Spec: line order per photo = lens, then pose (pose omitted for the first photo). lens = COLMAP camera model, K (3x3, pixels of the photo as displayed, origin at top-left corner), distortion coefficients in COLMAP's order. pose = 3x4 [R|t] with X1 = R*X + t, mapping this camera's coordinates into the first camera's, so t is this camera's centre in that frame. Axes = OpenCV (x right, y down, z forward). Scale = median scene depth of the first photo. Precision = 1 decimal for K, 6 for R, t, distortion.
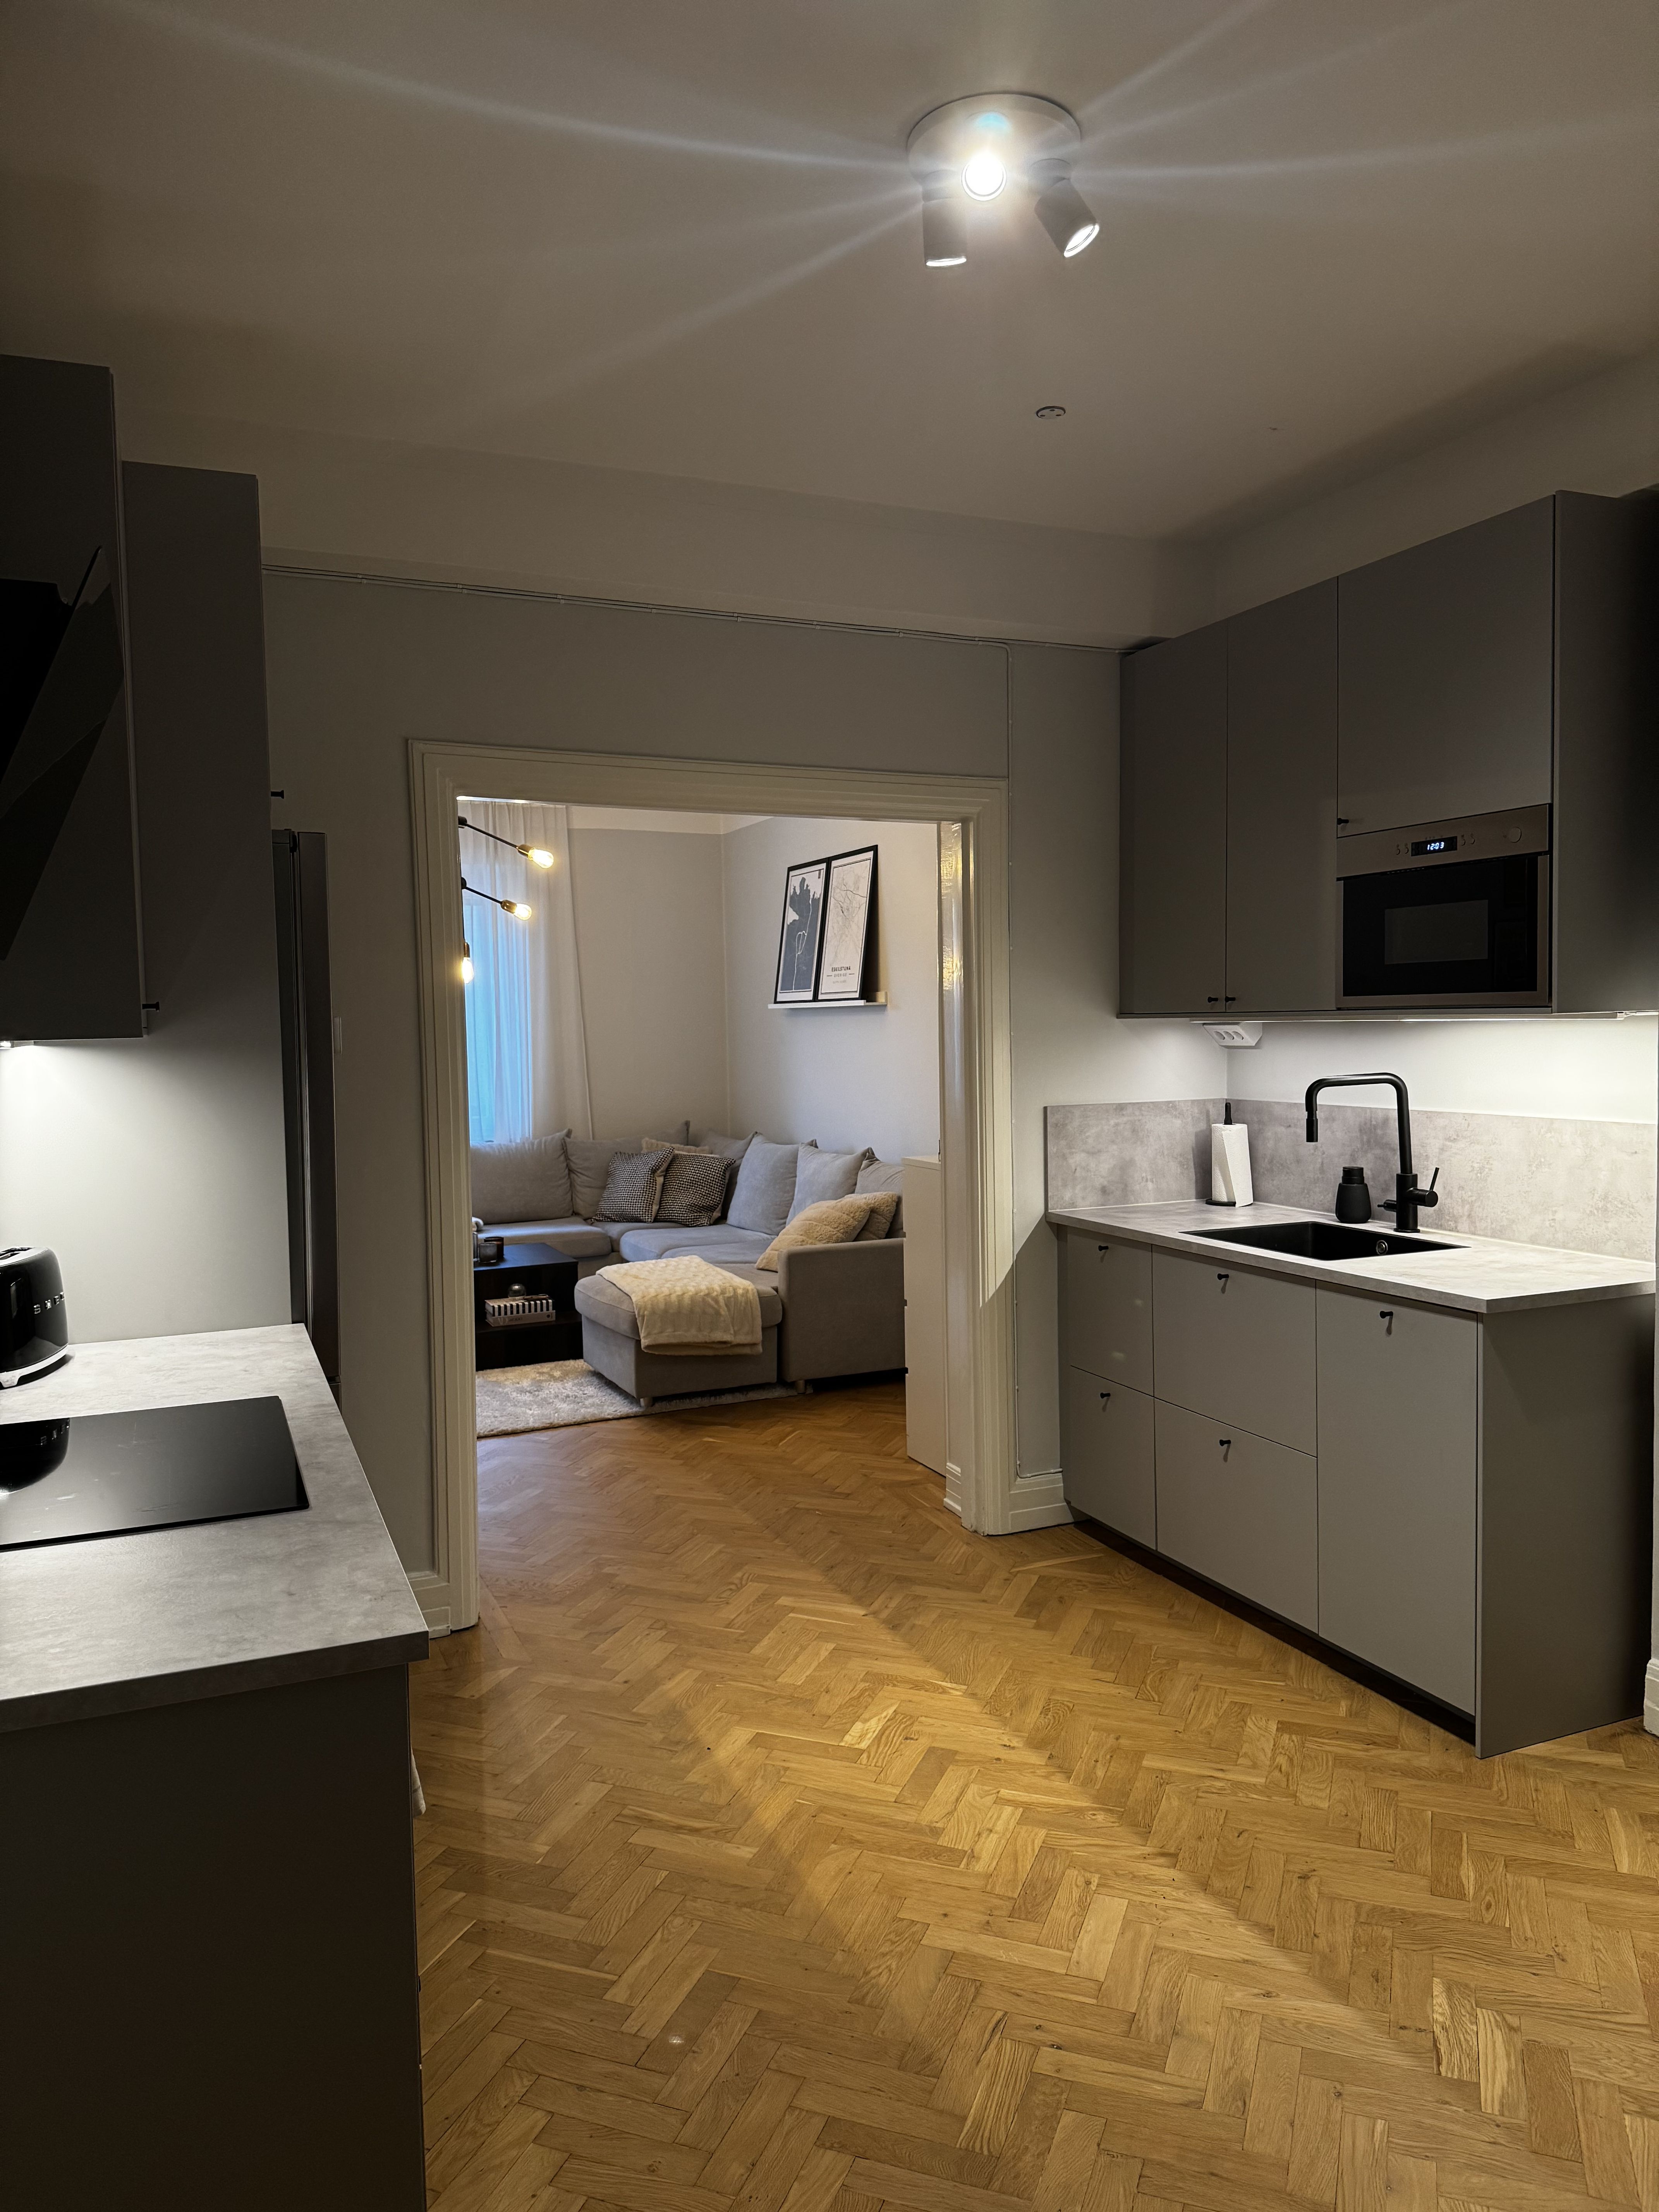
lens RADIAL K [[1524.6, 0, 829.5], [0, 1524.6, 1106.0], [0, 0, 1]] dist [0.000866, 0.000014]
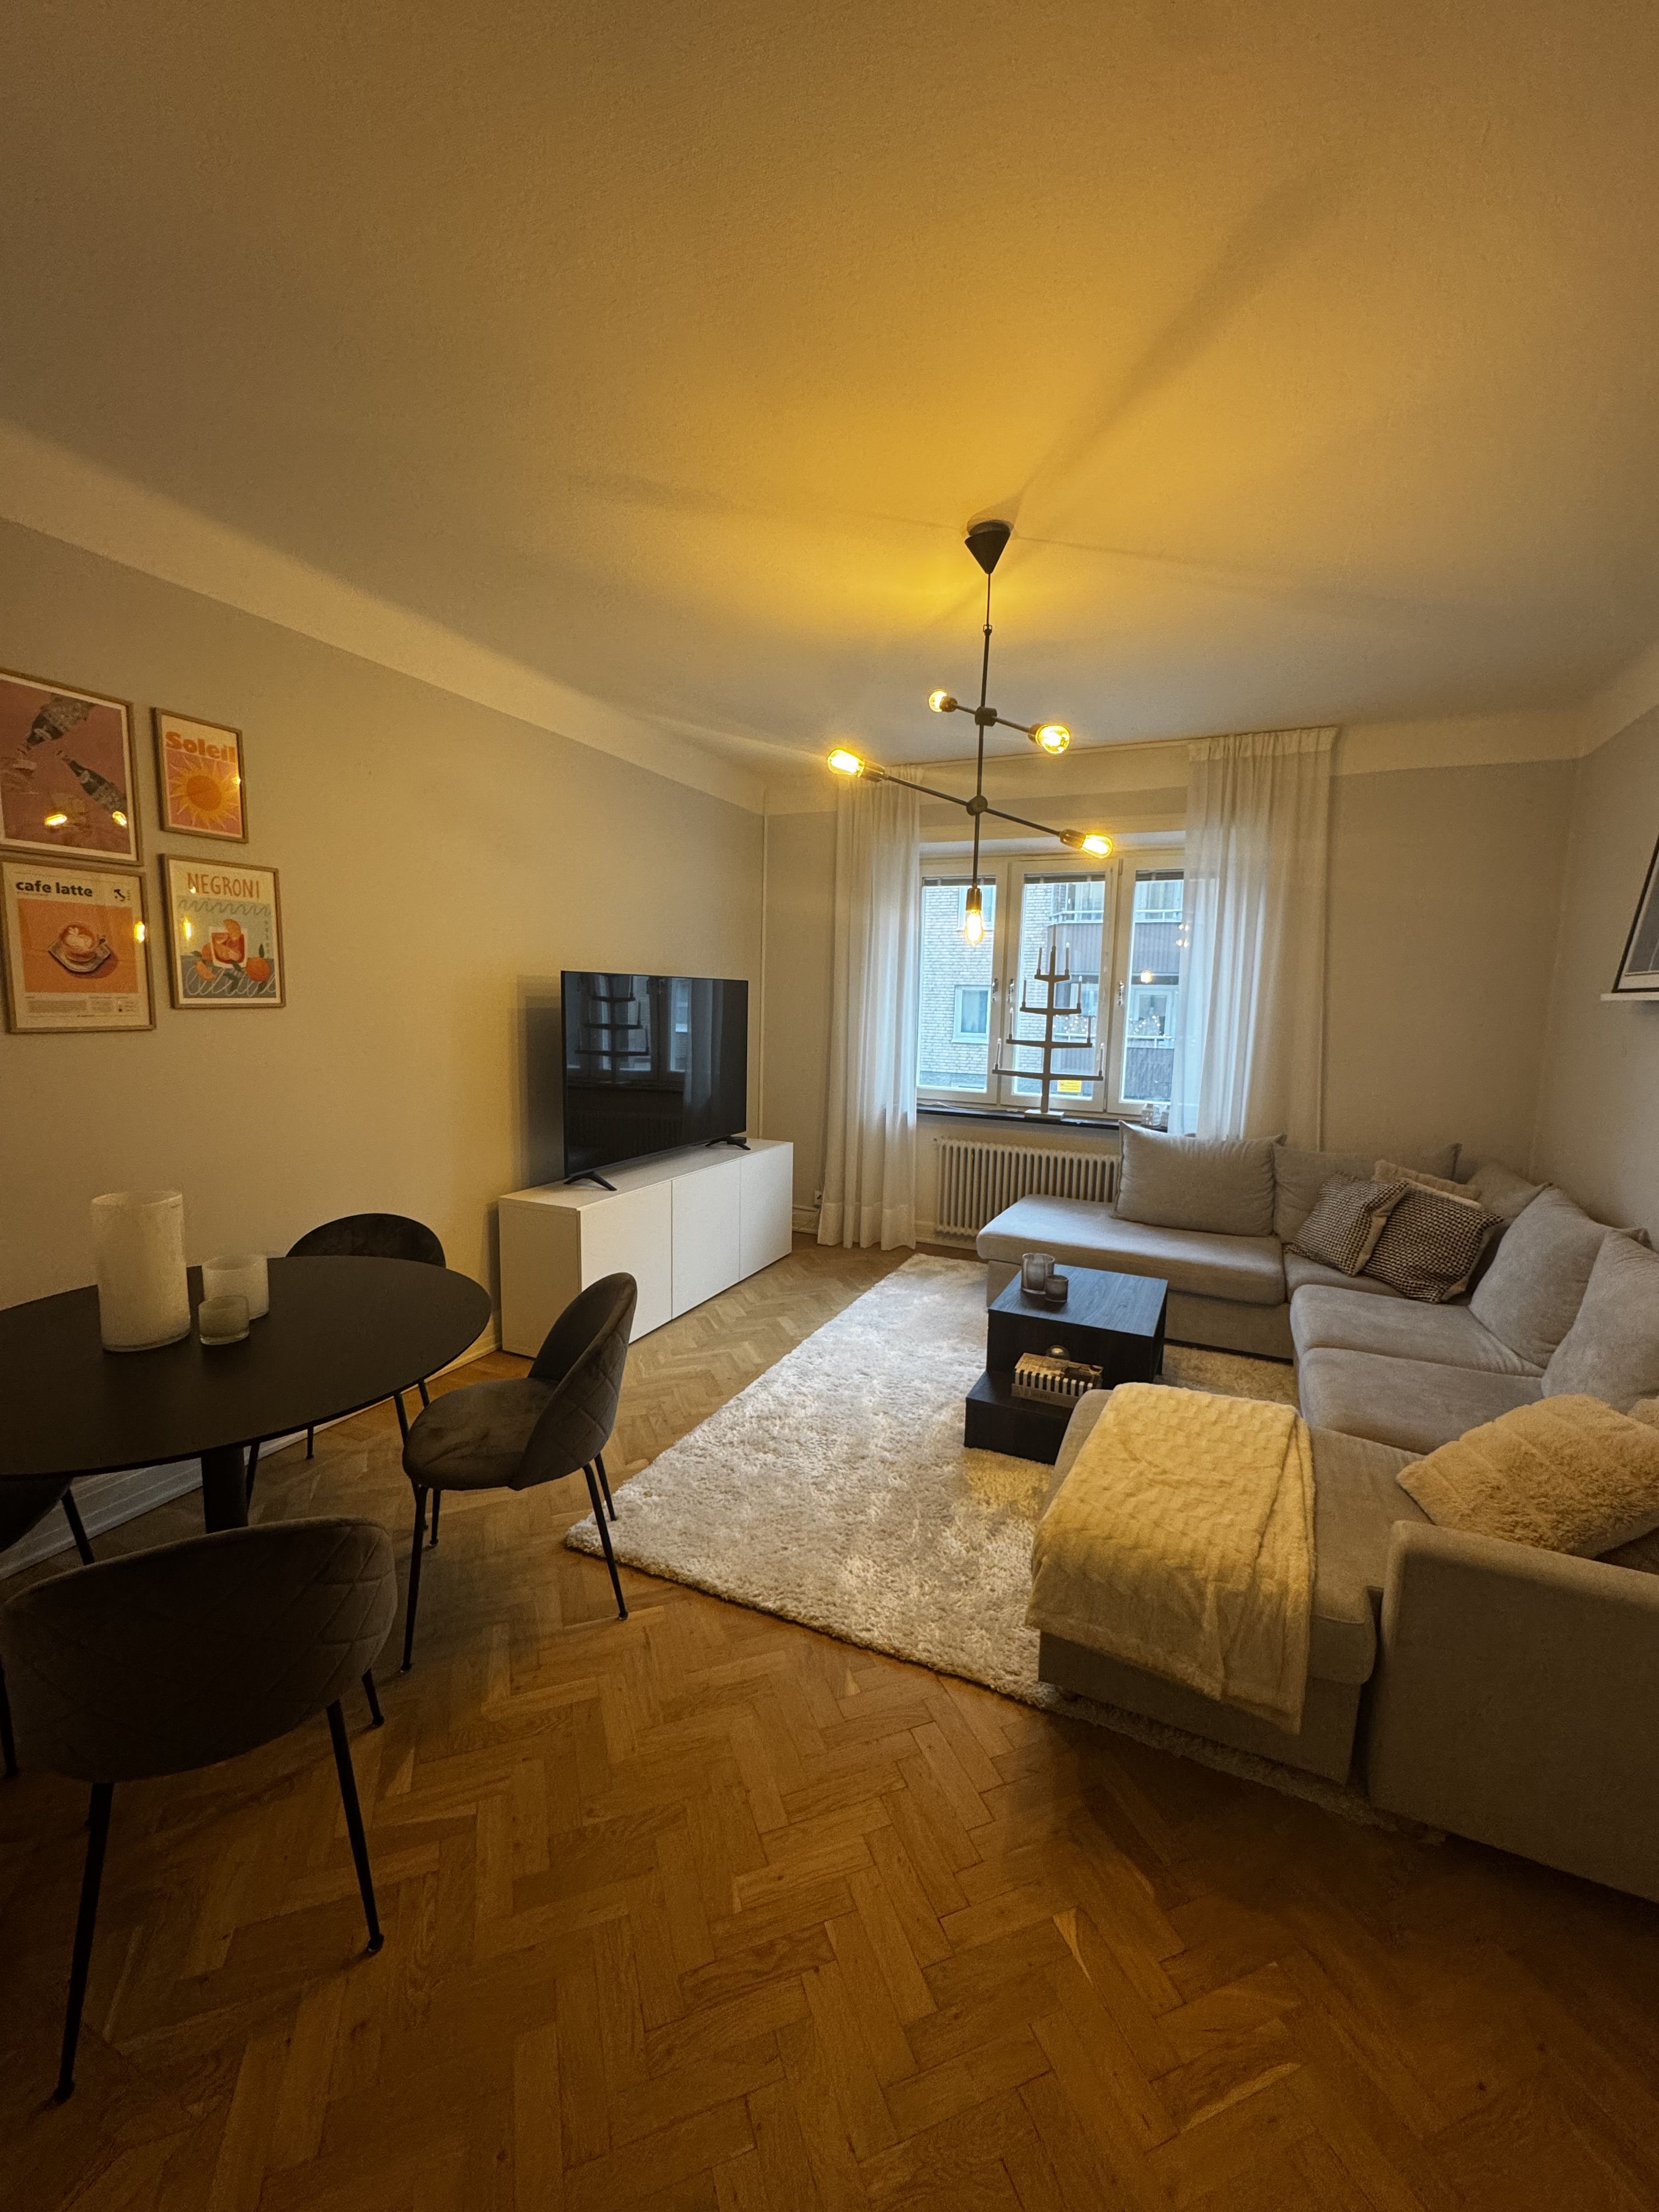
lens RADIAL K [[866.1, 0, 829.5], [0, 866.1, 1106.0], [0, 0, 1]] dist [-0.002137, -0.000301]
pose [[0.654479, 0.123833, -0.745870, 0.024930], [-0.075552, 0.992270, 0.098447, -0.031042], [0.752296, -0.008080, 0.658776, 0.515041]]
